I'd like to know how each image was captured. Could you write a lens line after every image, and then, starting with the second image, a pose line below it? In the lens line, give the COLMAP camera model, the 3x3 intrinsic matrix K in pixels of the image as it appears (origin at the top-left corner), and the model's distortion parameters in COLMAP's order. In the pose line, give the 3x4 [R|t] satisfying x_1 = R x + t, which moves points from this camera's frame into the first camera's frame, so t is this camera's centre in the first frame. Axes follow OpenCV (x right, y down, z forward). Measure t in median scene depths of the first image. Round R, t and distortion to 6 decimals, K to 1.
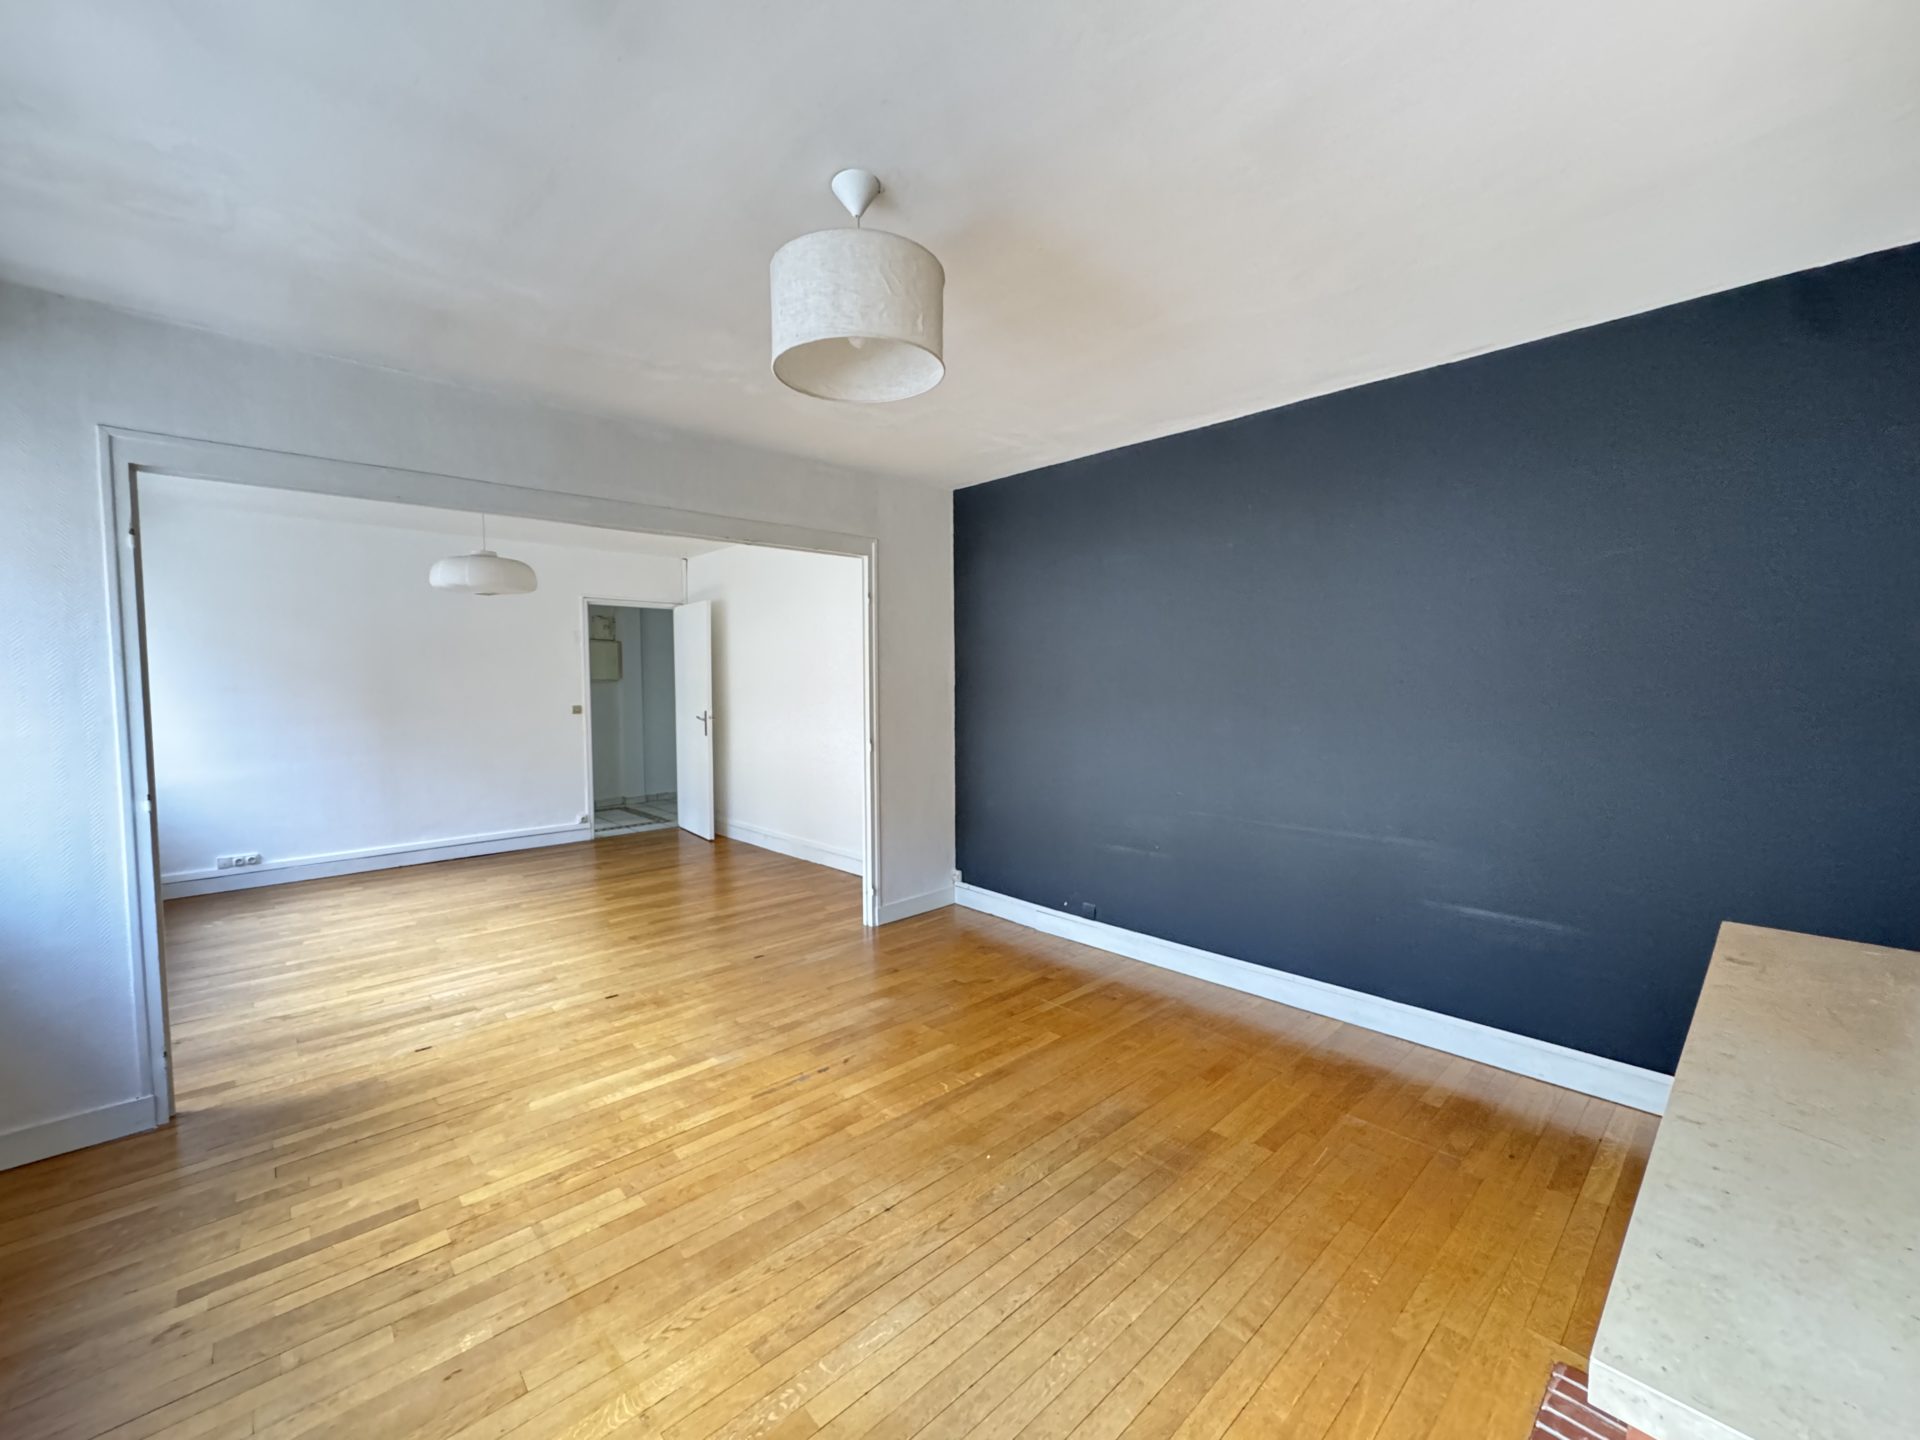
lens RADIAL K [[770.8, 0, 956.8], [0, 770.8, 720.5], [0, 0, 1]] dist [-0.004146, 0.000142]
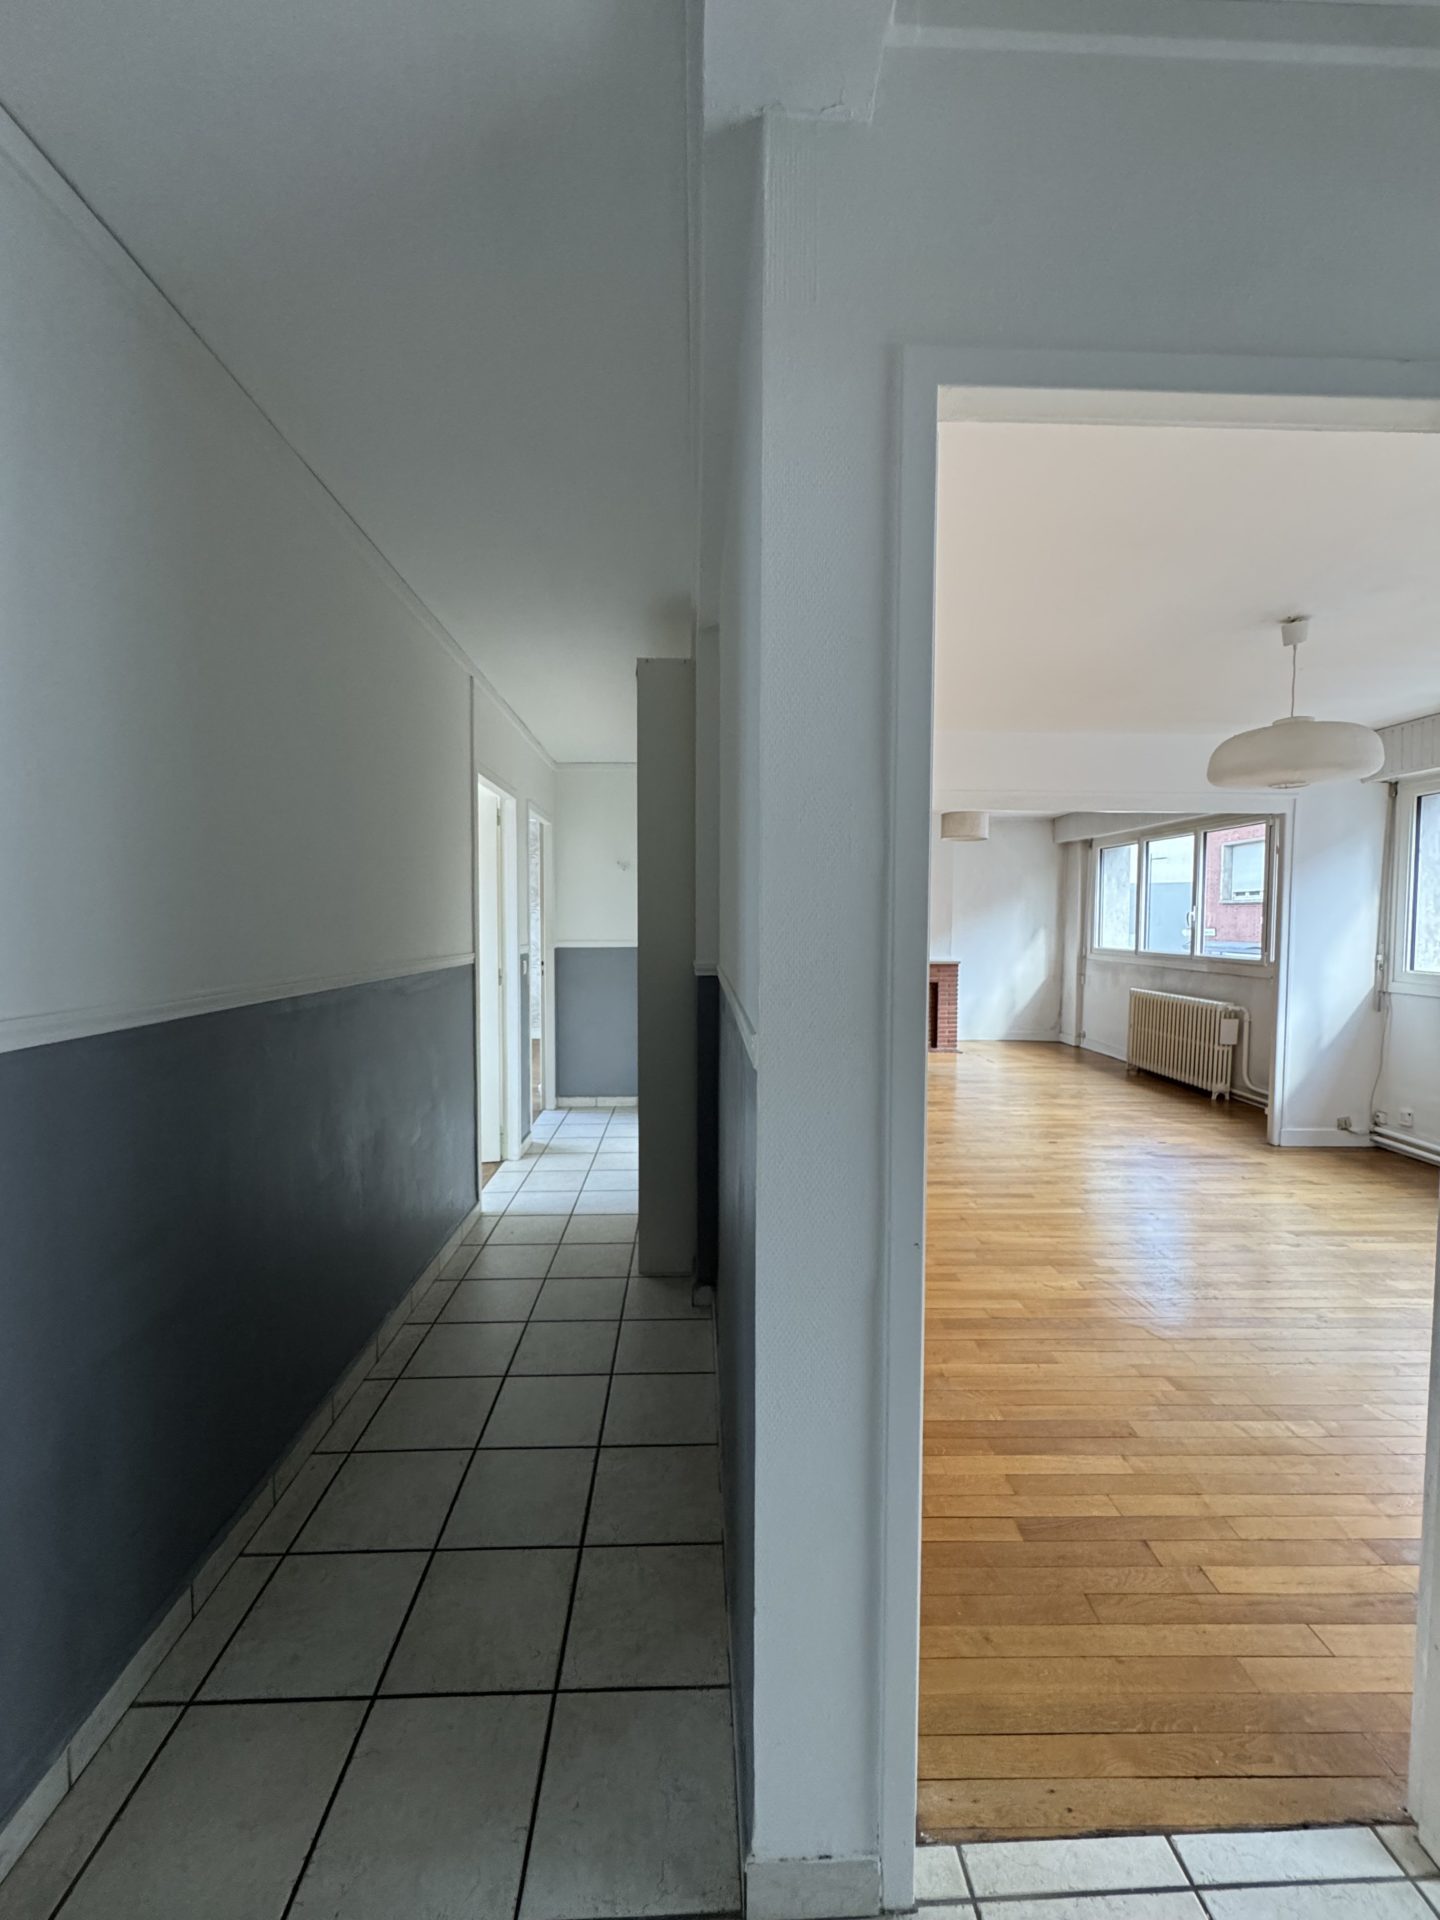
lens RADIAL K [[770.8, 0, 716.4], [0, 770.8, 957.8], [0, 0, 1]] dist [-0.004146, 0.000142]
pose [[-0.742765, -0.029297, 0.668911, -1.014047], [0.035170, 0.995956, 0.082674, -0.130866], [-0.668628, 0.084933, -0.738731, 2.664920]]
